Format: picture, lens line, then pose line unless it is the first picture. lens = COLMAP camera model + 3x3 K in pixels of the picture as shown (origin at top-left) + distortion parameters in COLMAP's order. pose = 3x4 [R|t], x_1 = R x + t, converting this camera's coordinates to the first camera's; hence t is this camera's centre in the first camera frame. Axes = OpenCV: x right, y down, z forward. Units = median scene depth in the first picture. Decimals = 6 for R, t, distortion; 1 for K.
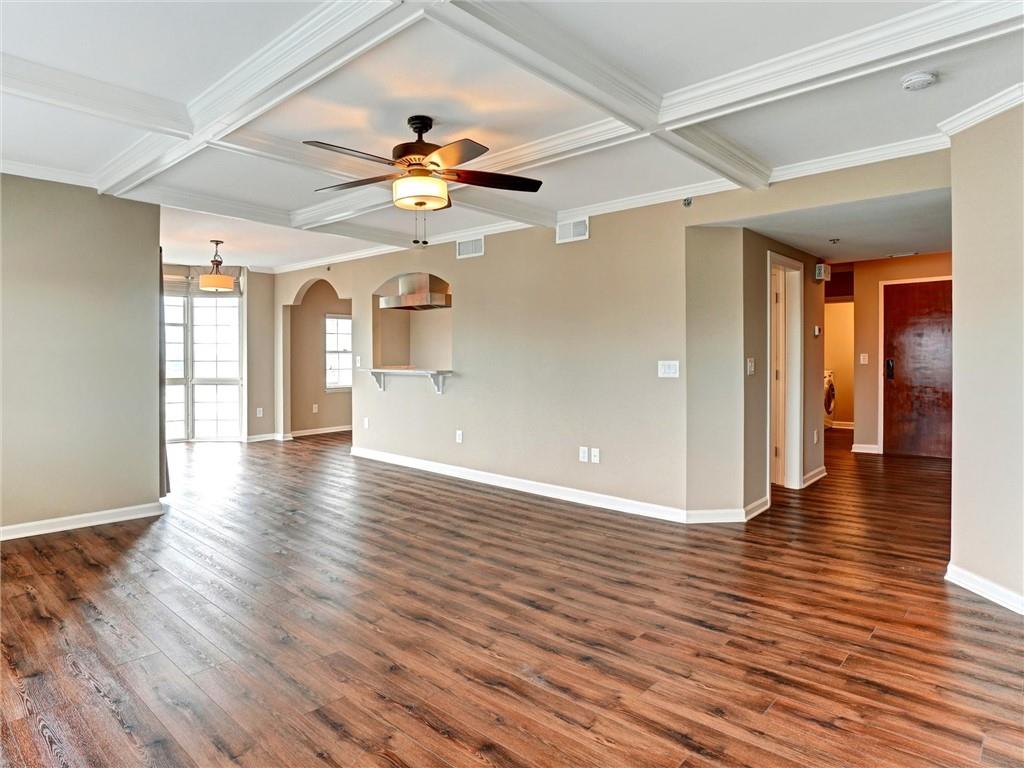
lens RADIAL K [[587.2, 0, 502.1], [0, 587.2, 365.3], [0, 0, 1]] dist [-0.026169, 0.000880]
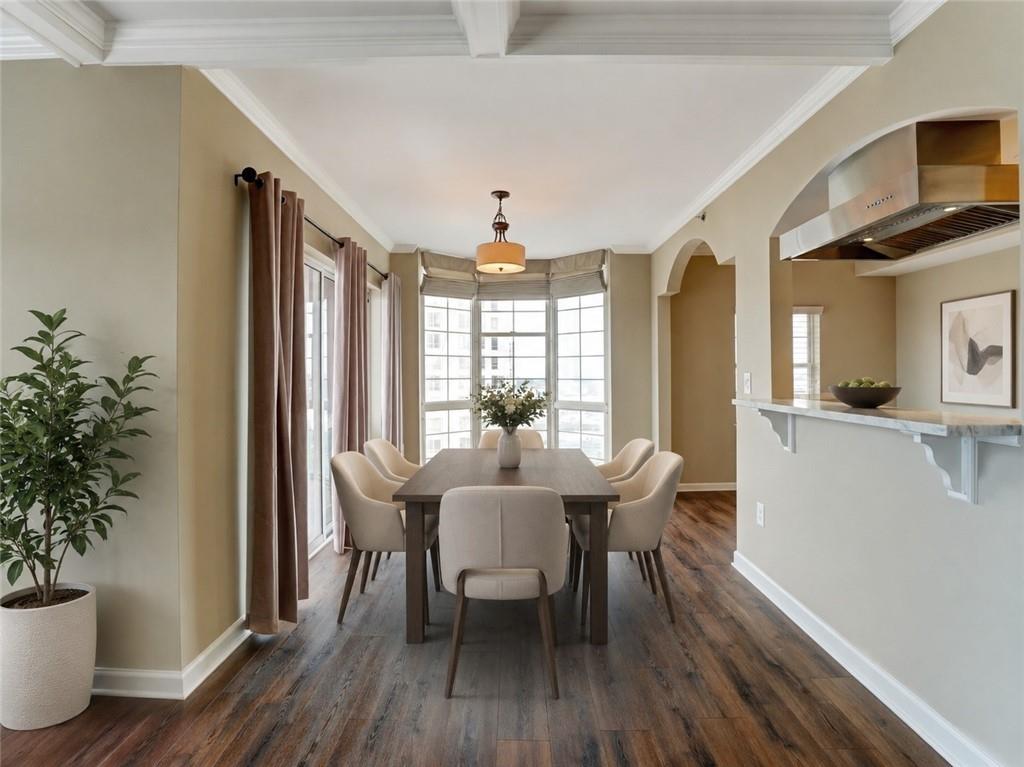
lens RADIAL K [[518.9, 0, 499.9], [0, 518.9, 365.6], [0, 0, 1]] dist [-0.065756, 0.019461]
pose [[0.661012, -0.015419, -0.750217, -0.067456], [-0.005590, 0.999660, -0.025471, -0.009502], [0.750354, 0.021030, 0.660701, 0.617681]]
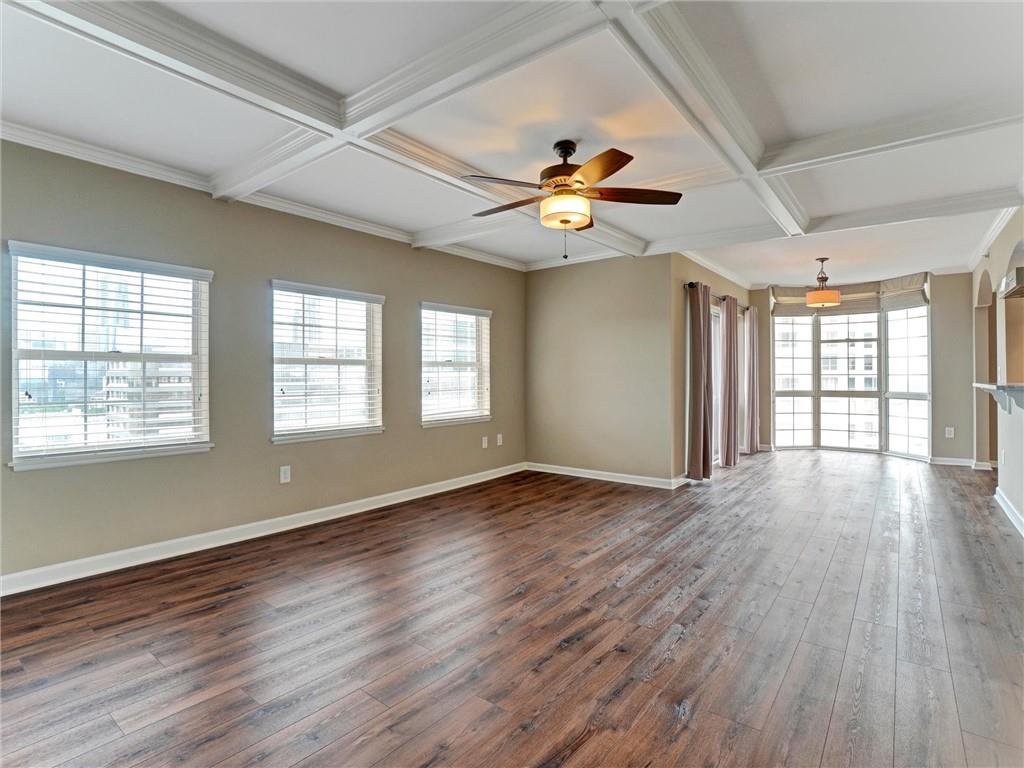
lens RADIAL K [[516.1, 0, 516.5], [0, 516.1, 375.3], [0, 0, 1]] dist [-0.066014, 0.023557]
pose [[0.097955, -0.004484, -0.995181, 0.348637], [-0.010658, 0.999928, -0.005555, 0.006857], [0.995134, 0.011150, 0.097900, 0.360805]]
